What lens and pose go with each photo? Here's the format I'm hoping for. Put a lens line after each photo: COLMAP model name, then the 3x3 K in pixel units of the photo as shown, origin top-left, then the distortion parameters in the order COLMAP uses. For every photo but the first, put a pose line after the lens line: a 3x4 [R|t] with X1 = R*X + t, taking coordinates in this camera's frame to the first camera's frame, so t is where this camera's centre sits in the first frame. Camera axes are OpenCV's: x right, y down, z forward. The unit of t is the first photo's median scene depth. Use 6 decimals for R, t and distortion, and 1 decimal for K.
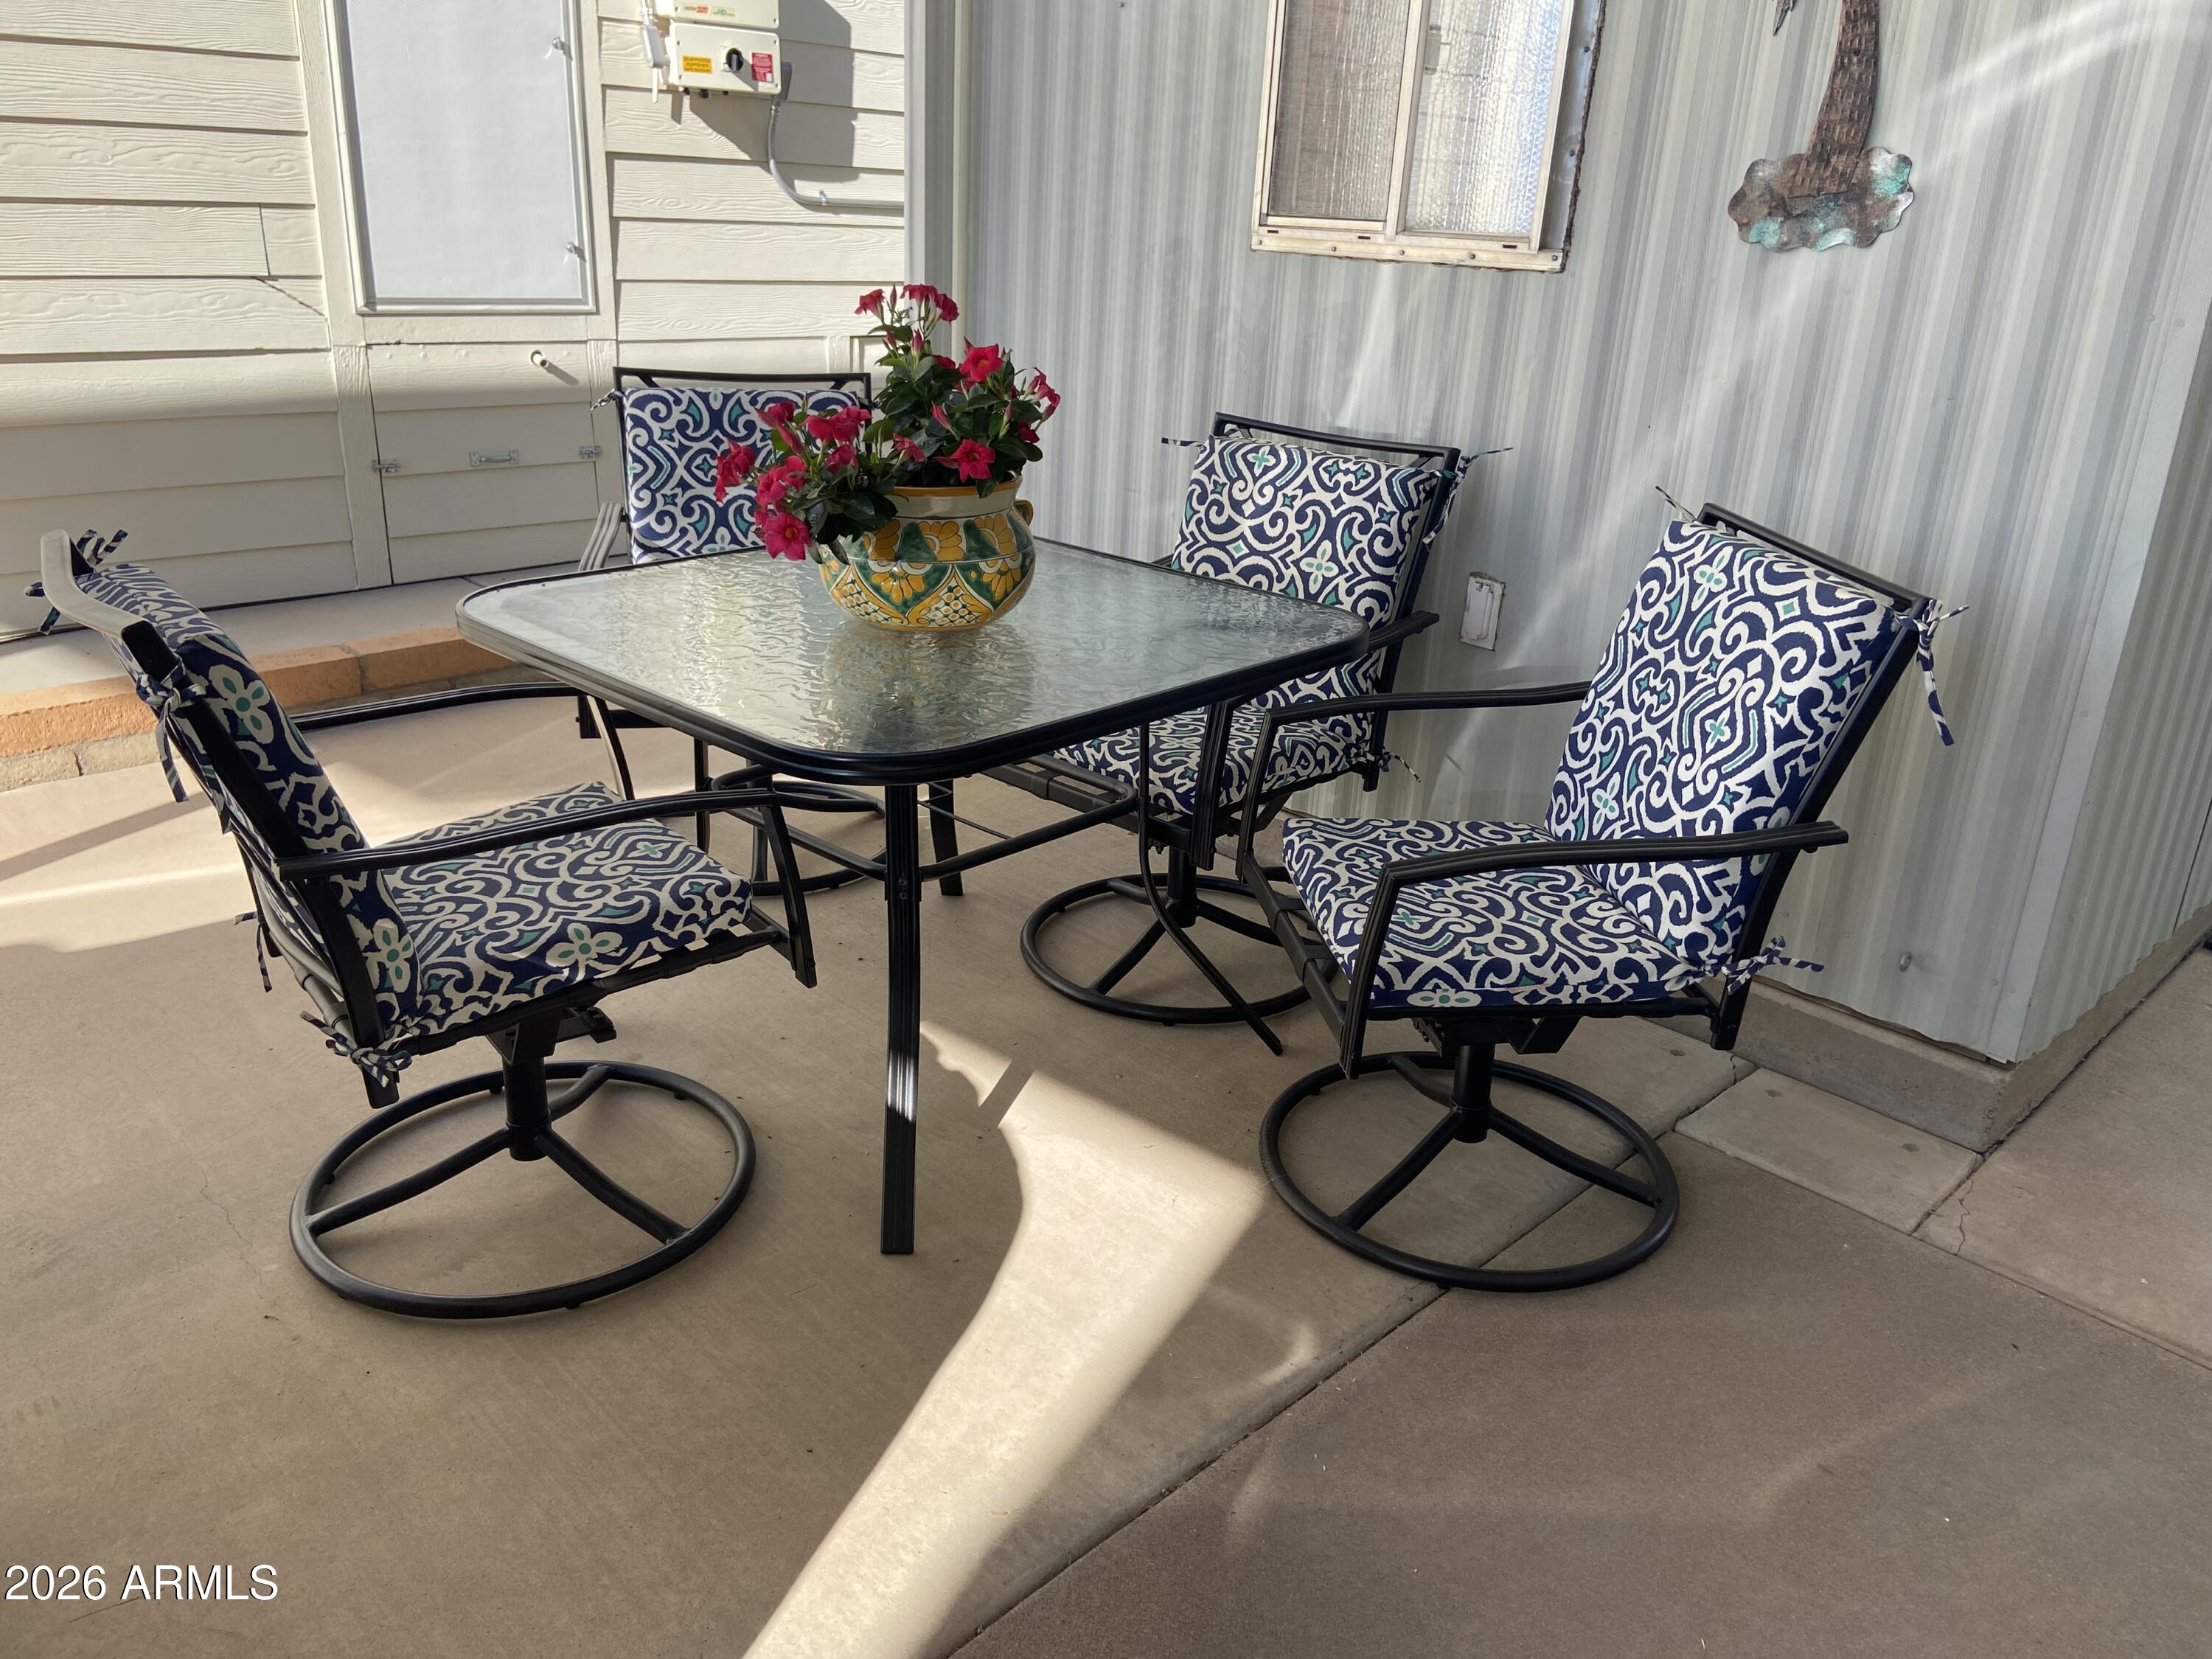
lens RADIAL K [[1684.3, 0, 1103.7], [0, 1684.3, 815.4], [0, 0, 1]] dist [0.099664, -0.115704]
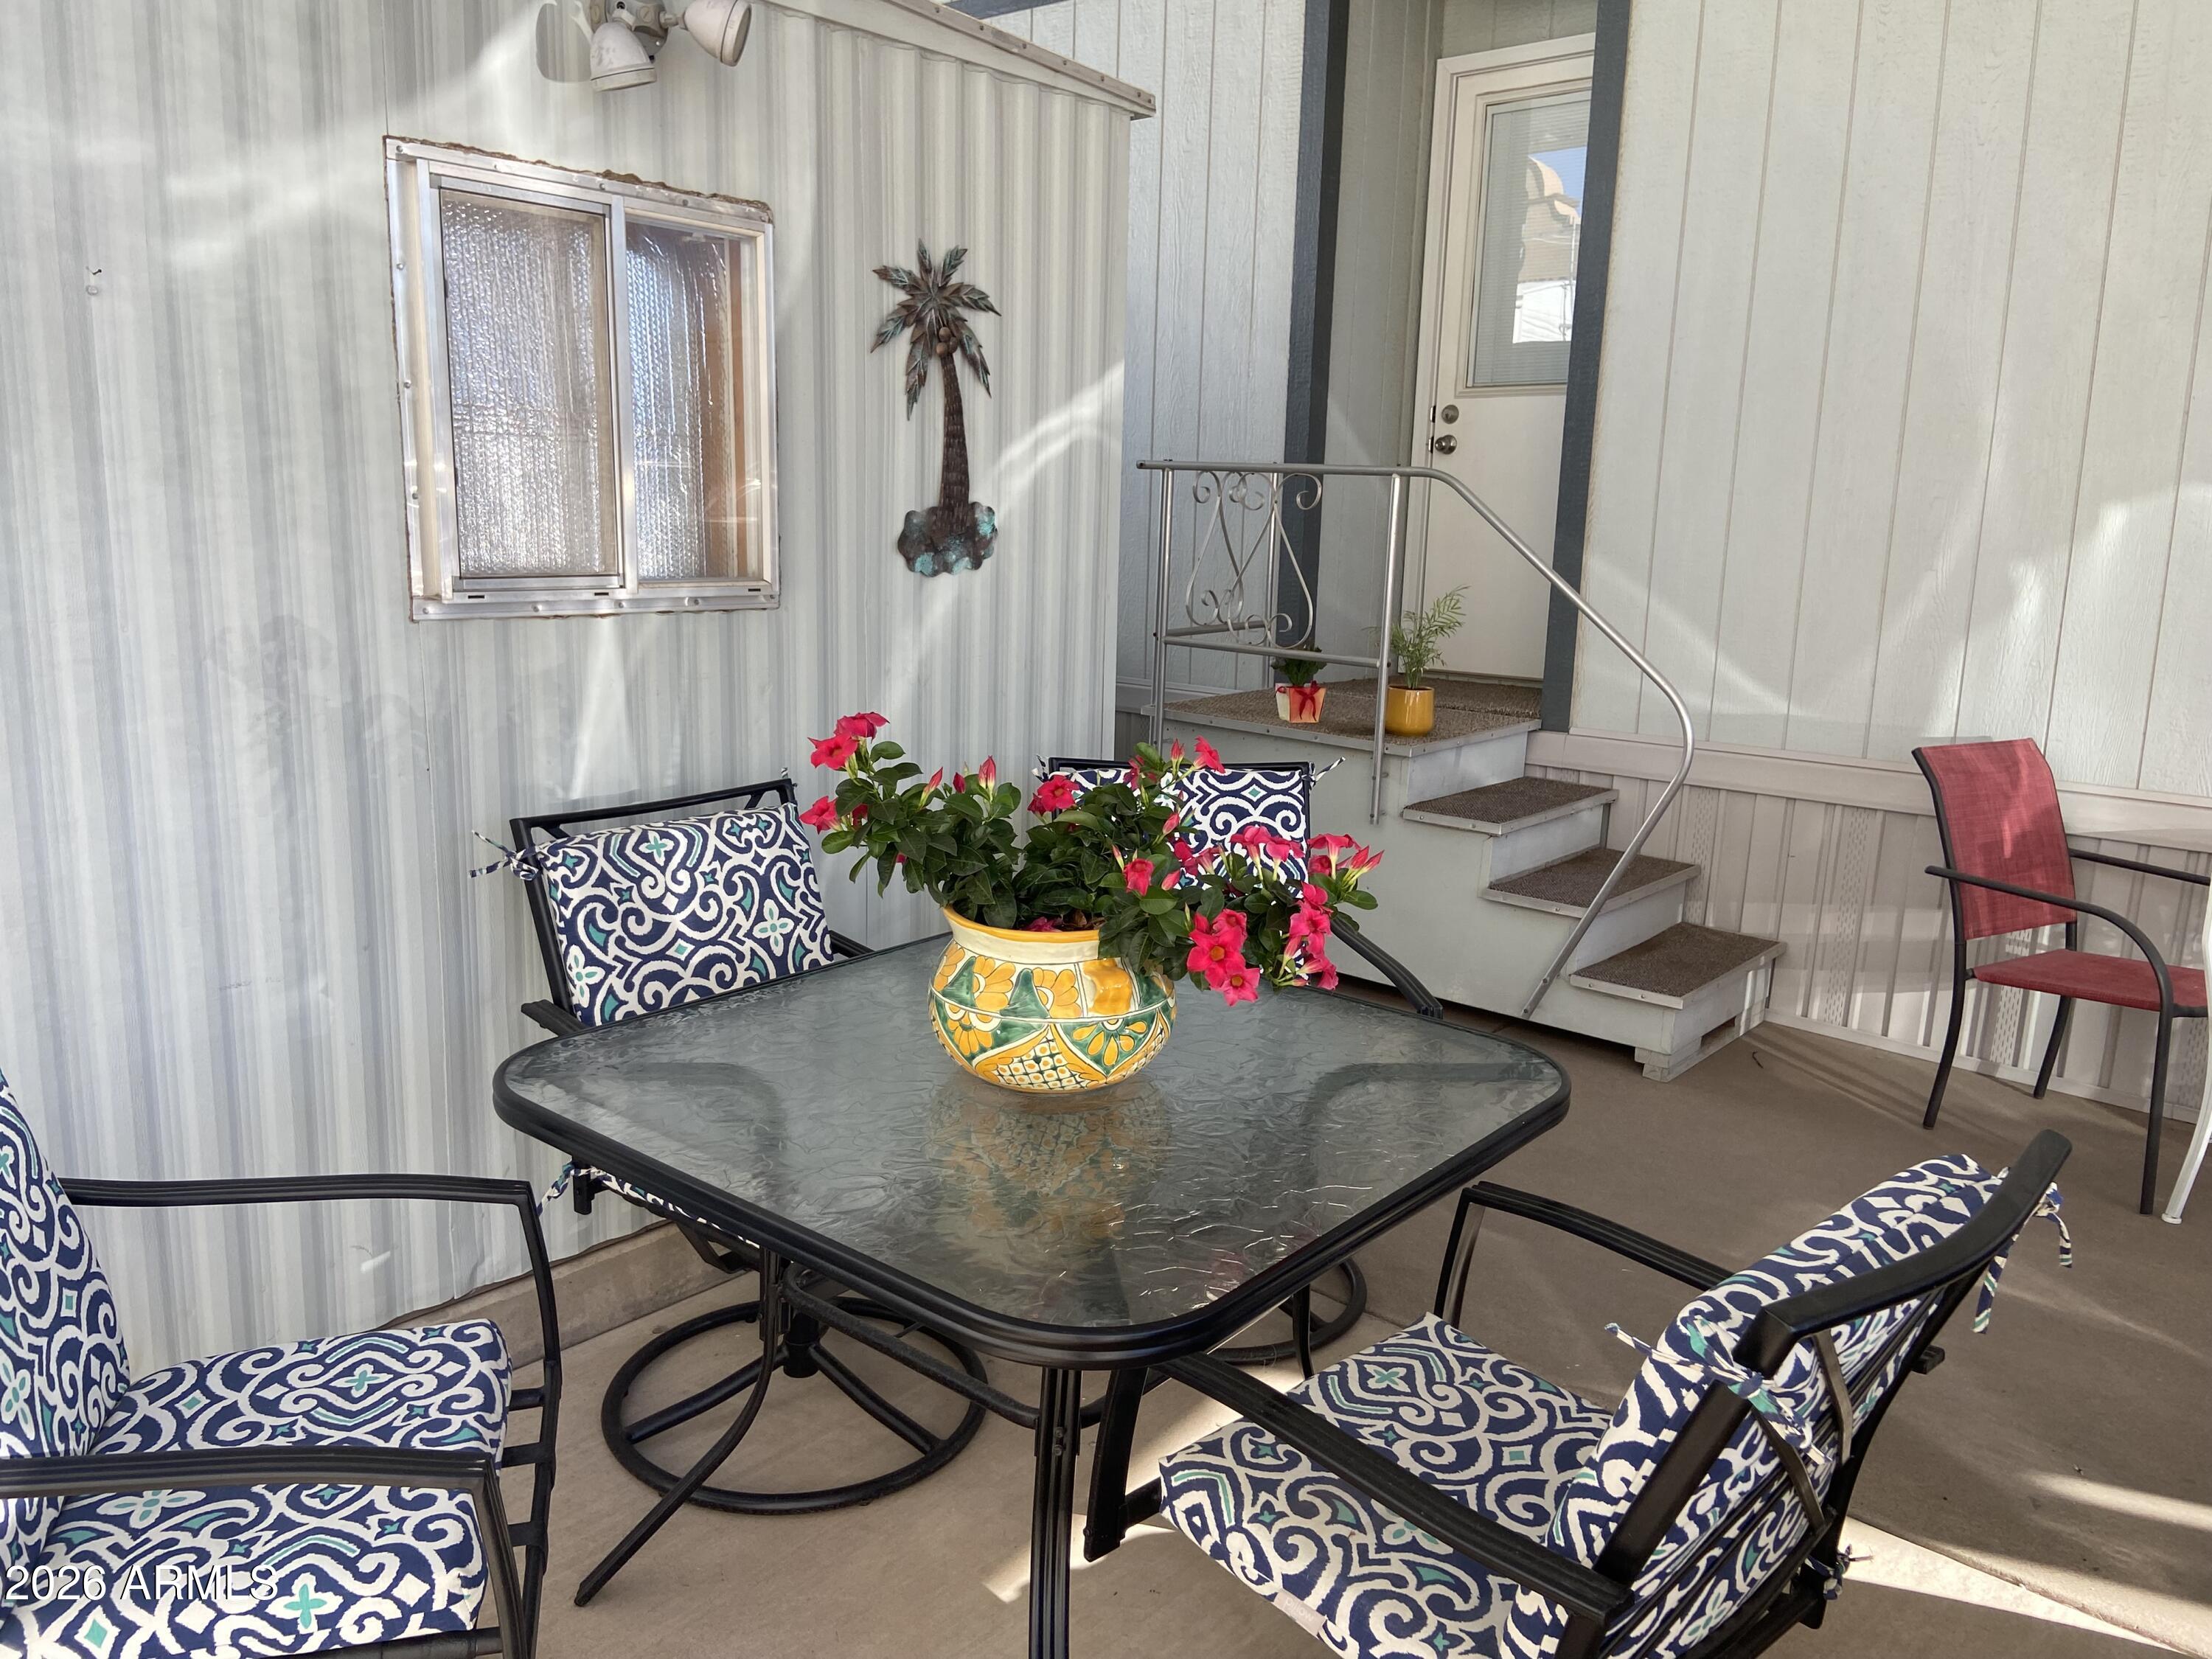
lens RADIAL K [[1684.3, 0, 1113.0], [0, 1684.3, 782.3], [0, 0, 1]] dist [0.099664, -0.115704]
pose [[-0.085598, -0.214448, 0.972978, -0.793533], [0.319906, 0.918938, 0.230681, -0.382101], [-0.943575, 0.331007, -0.010056, 0.815872]]
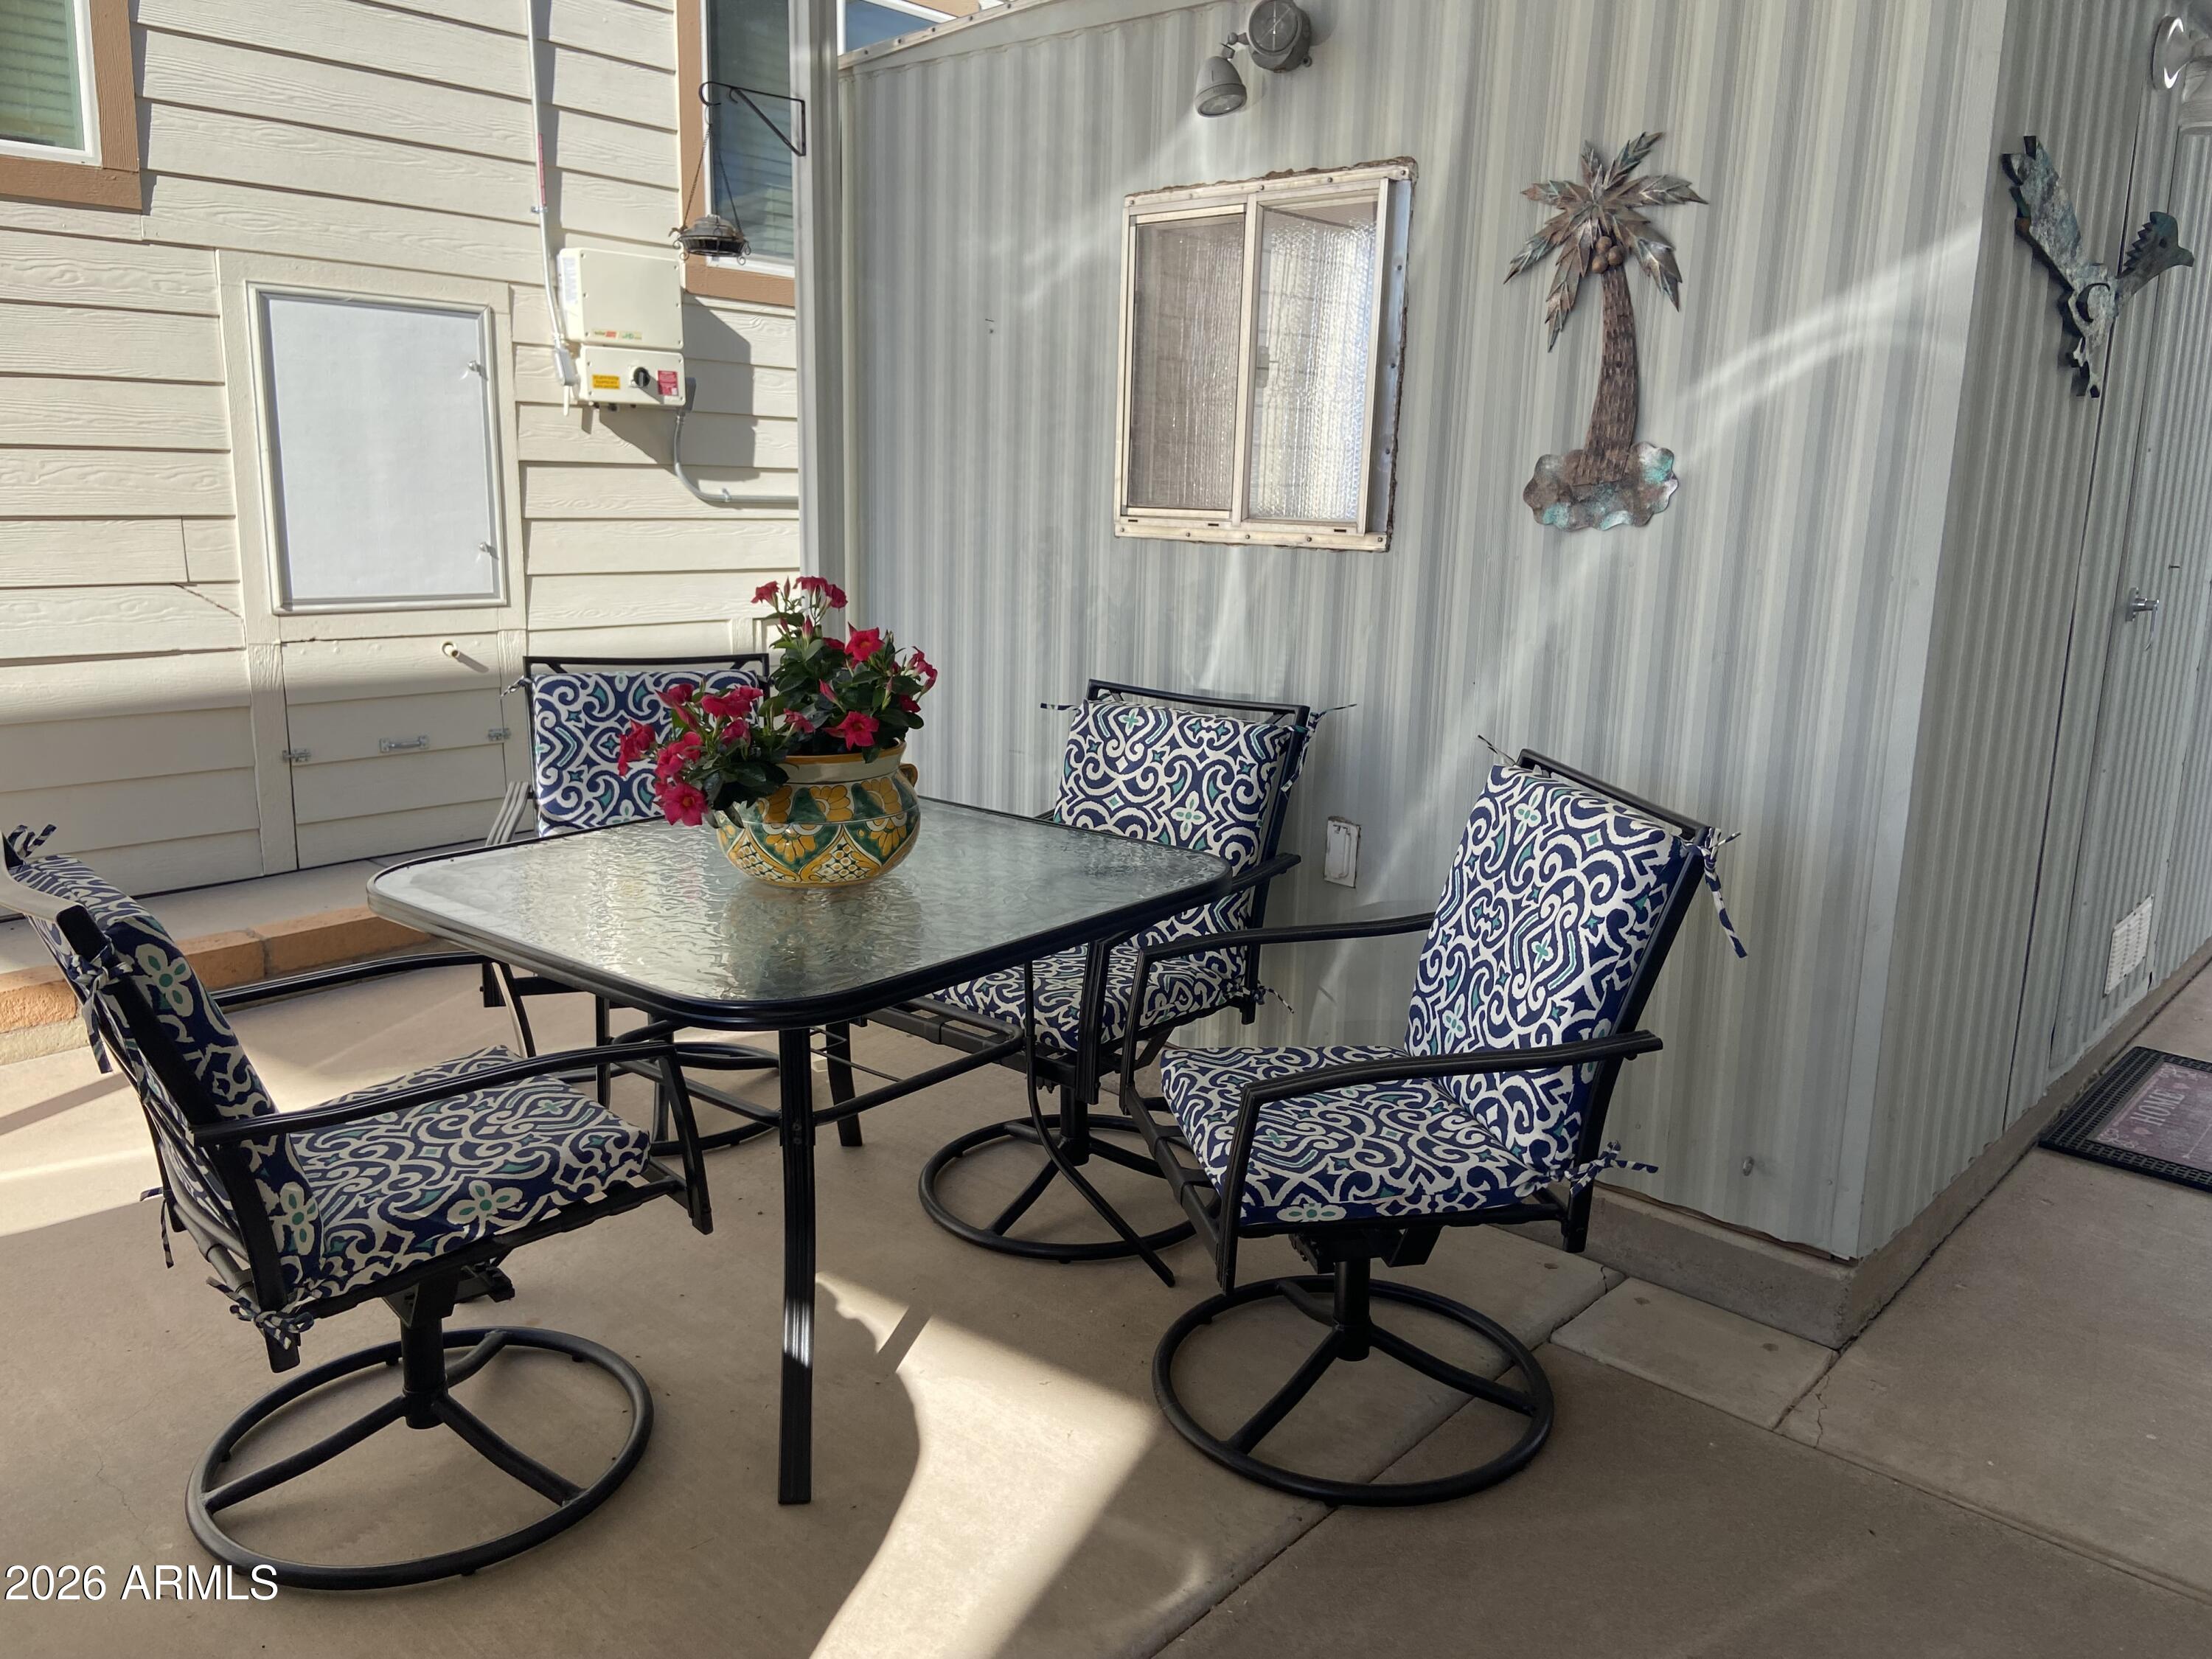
lens RADIAL K [[1684.3, 0, 1101.4], [0, 1684.3, 794.3], [0, 0, 1]] dist [0.099664, -0.115704]
pose [[0.997985, -0.034186, 0.053460, 0.015267], [0.042439, 0.985911, -0.161797, 0.011057], [-0.047175, 0.163740, 0.985375, -0.059021]]
